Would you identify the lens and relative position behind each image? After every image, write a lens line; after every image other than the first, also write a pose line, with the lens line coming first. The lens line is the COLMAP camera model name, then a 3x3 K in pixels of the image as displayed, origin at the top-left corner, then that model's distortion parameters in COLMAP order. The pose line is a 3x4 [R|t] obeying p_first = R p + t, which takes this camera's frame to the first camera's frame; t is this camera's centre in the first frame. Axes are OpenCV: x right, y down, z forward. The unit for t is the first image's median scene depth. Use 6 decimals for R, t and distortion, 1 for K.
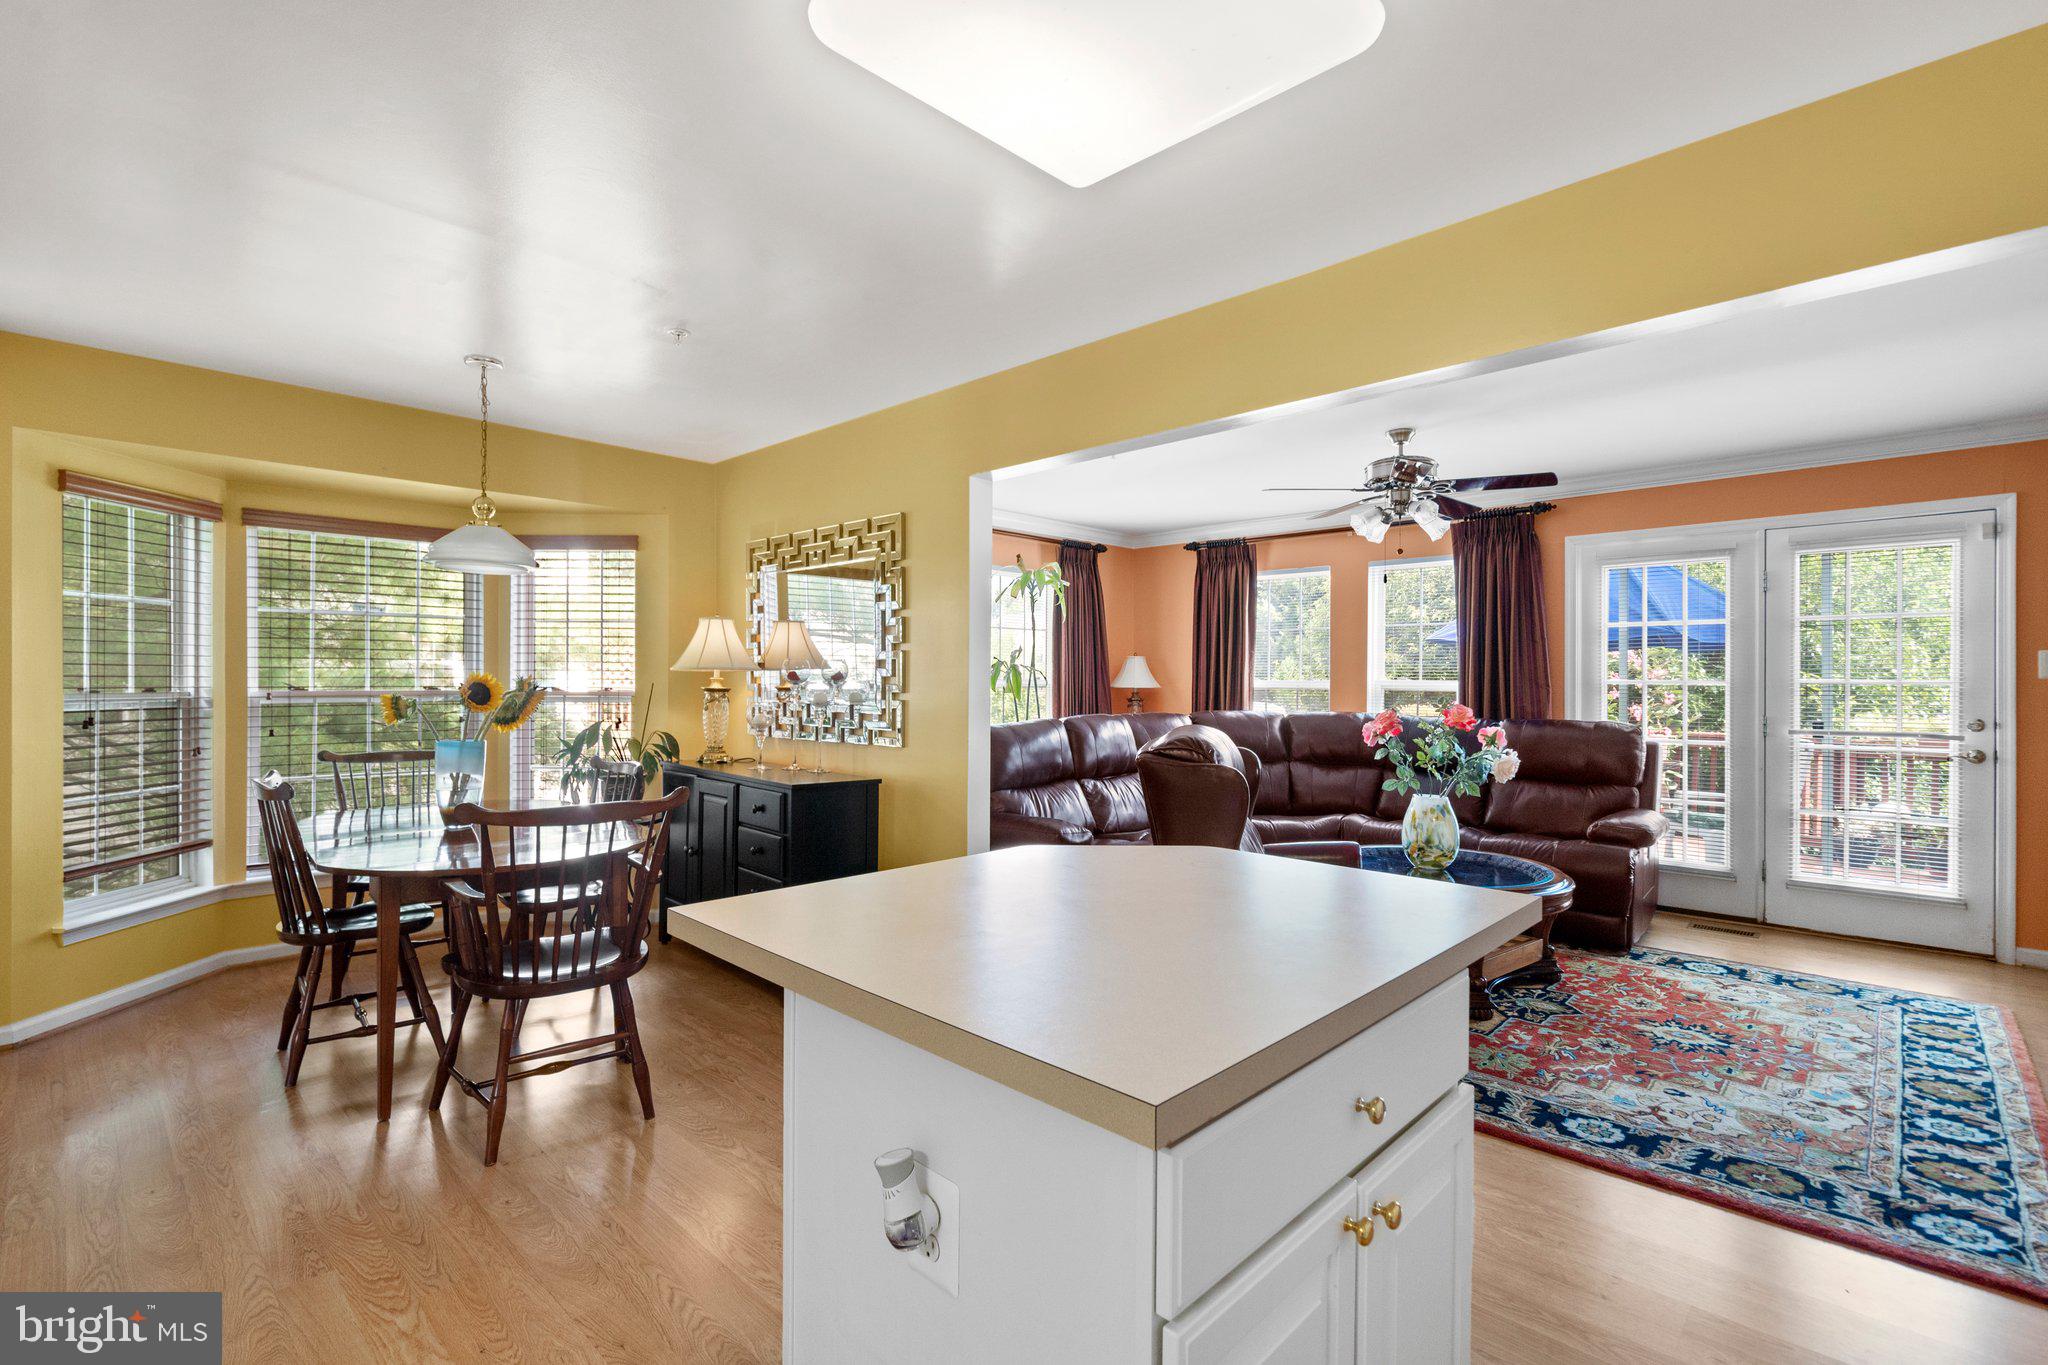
lens RADIAL K [[942.3, 0, 1015.4], [0, 942.3, 684.0], [0, 0, 1]] dist [-0.005030, 0.001676]
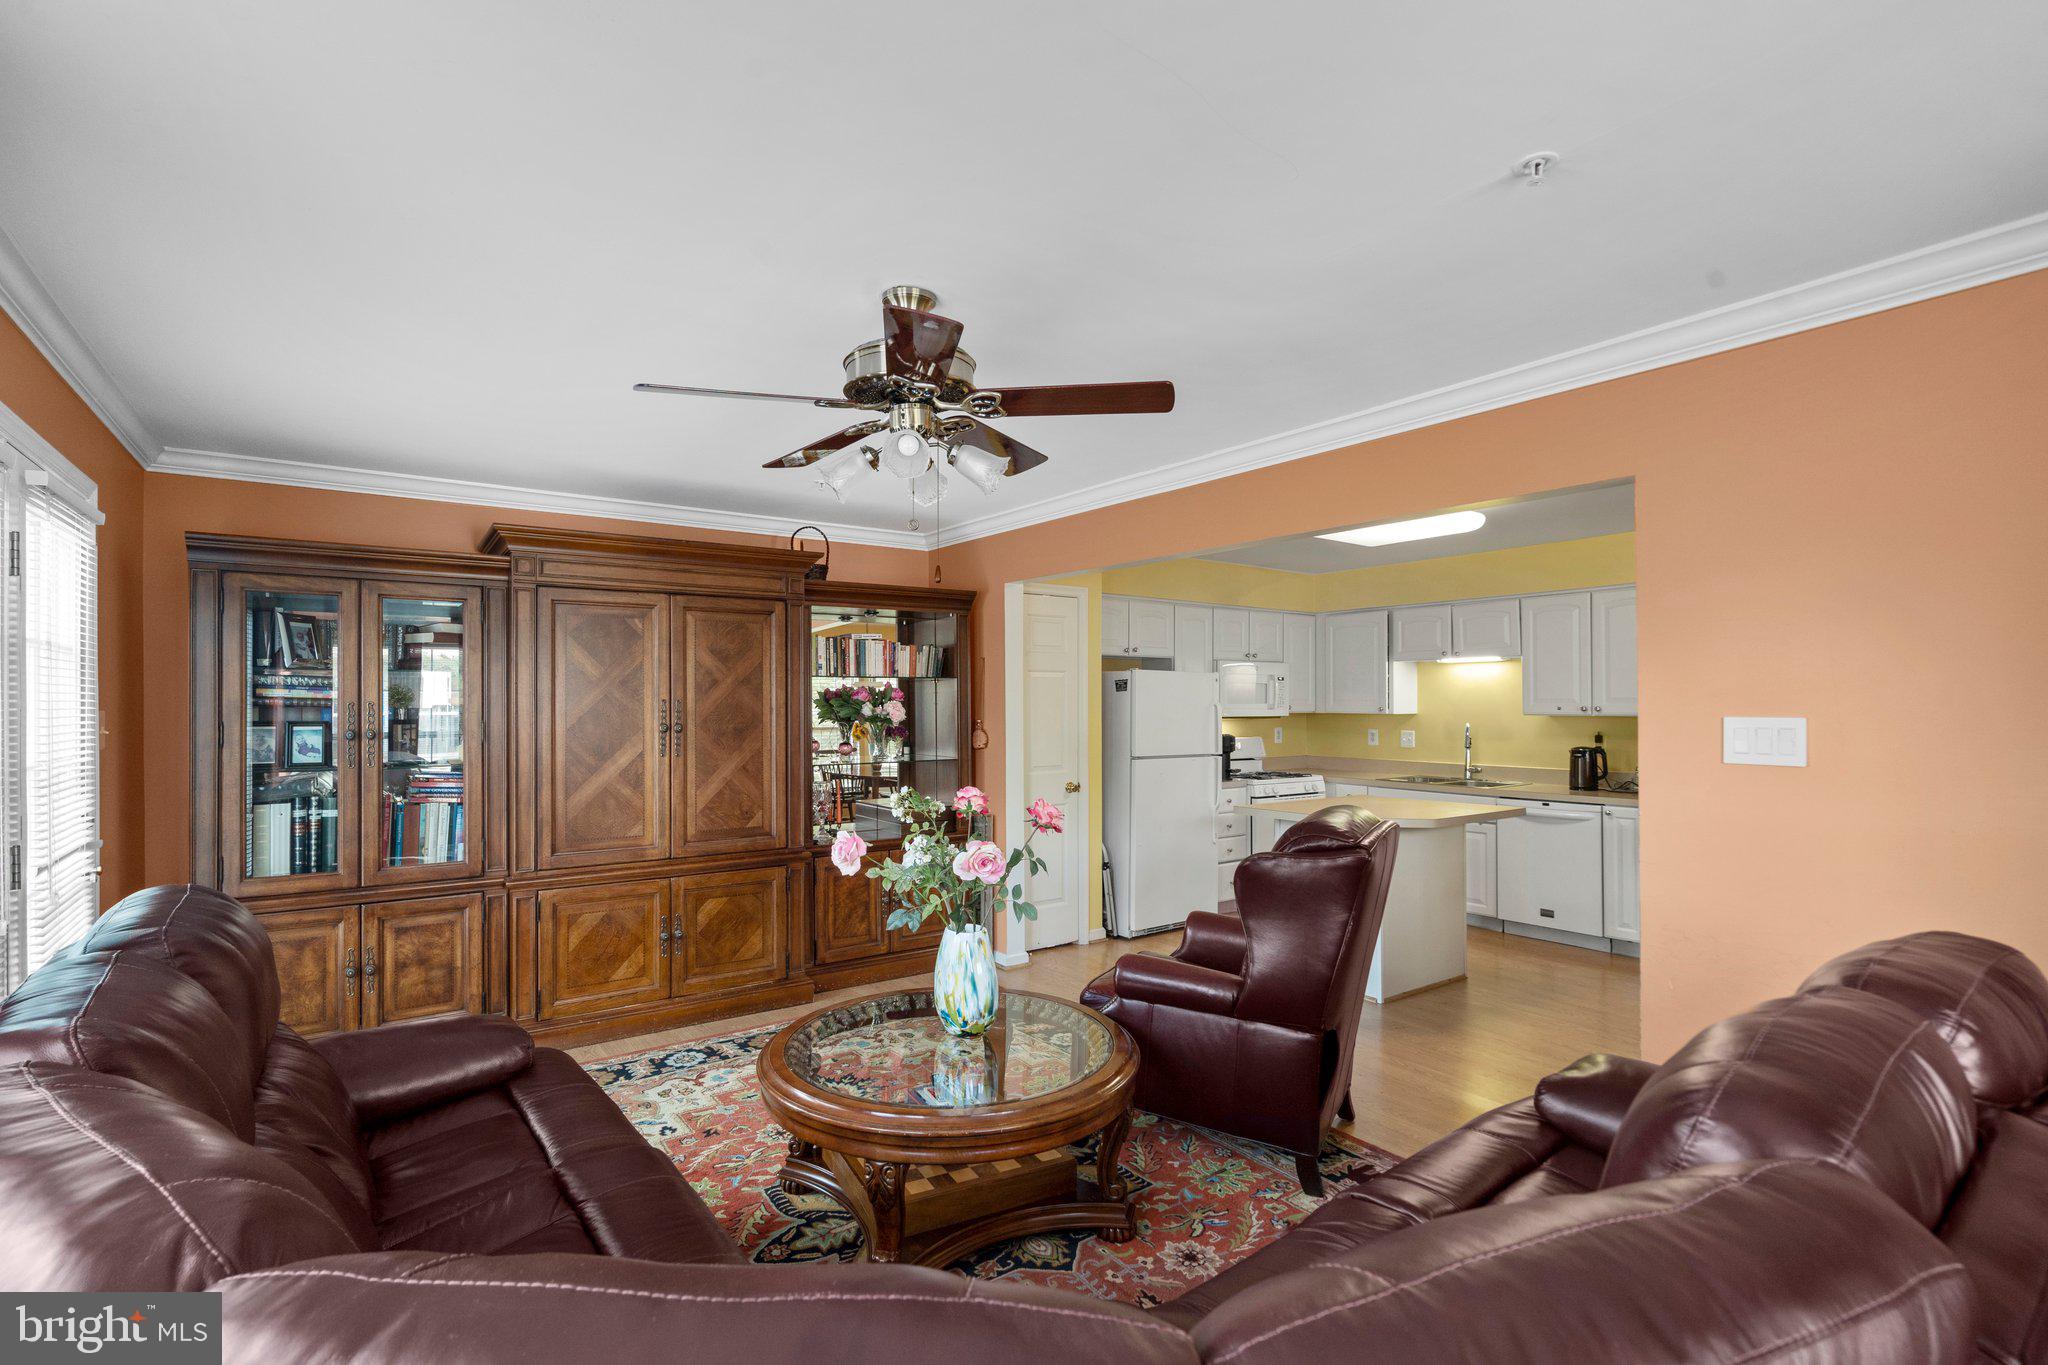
lens RADIAL K [[942.3, 0, 1016.5], [0, 942.3, 691.4], [0, 0, 1]] dist [-0.005030, 0.001676]
pose [[-0.982620, 0.002463, 0.185615, 0.377675], [0.001247, 0.999977, -0.006671, -0.065306], [-0.185627, -0.006324, -0.982600, 2.264596]]
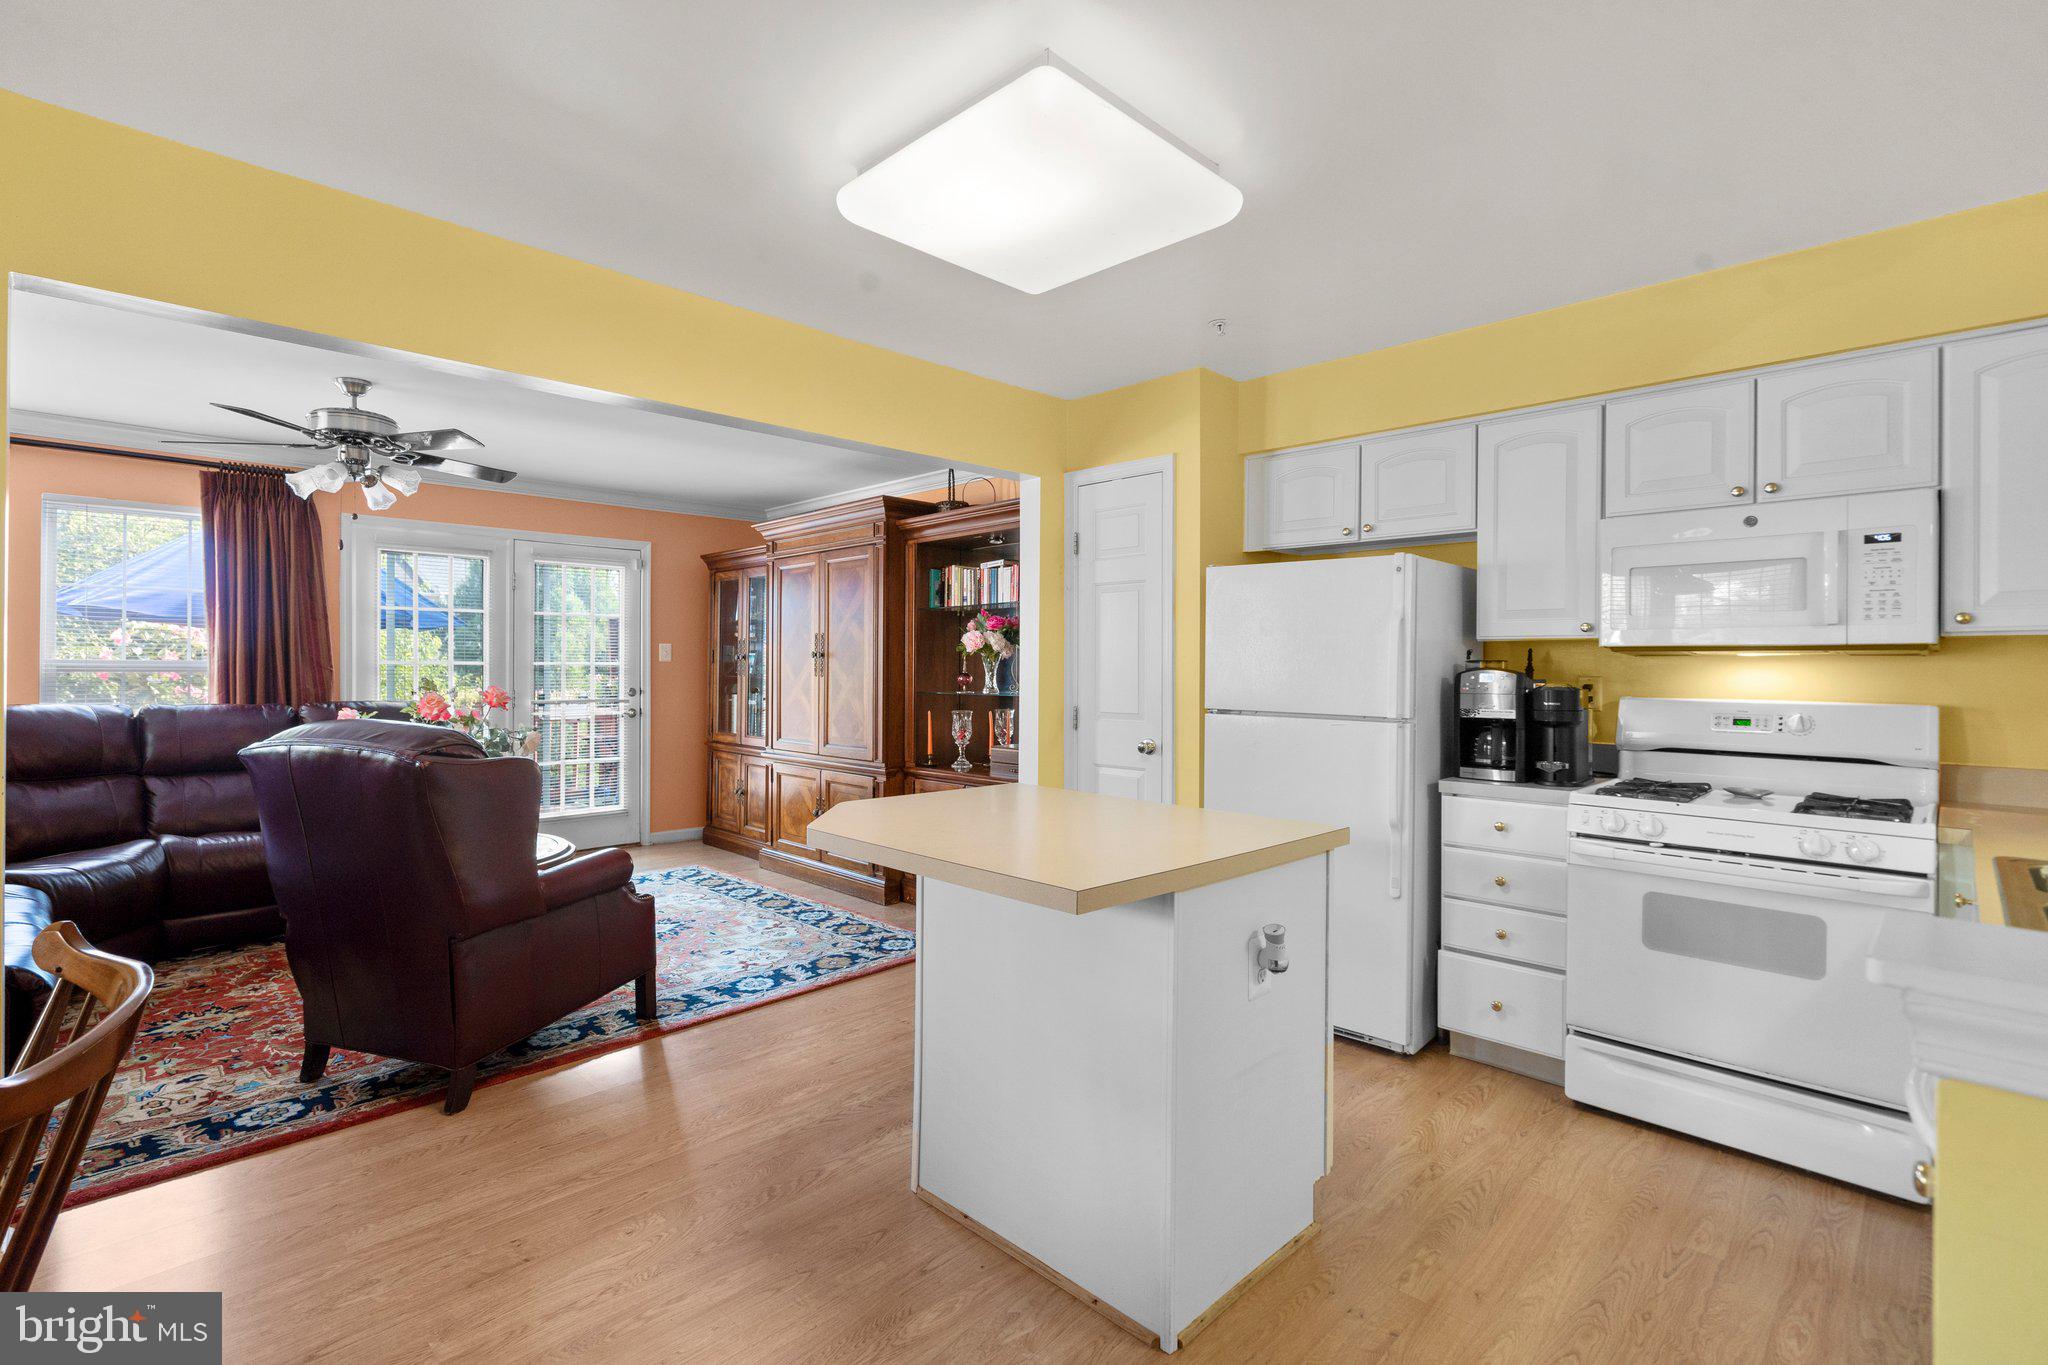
lens RADIAL K [[942.3, 0, 1015.6], [0, 942.3, 671.2], [0, 0, 1]] dist [-0.005030, 0.001676]
pose [[0.008325, -0.005859, 0.999948, -0.704164], [-0.000339, 0.999983, 0.005862, 0.001652], [-0.999965, -0.000387, 0.008323, 0.546160]]
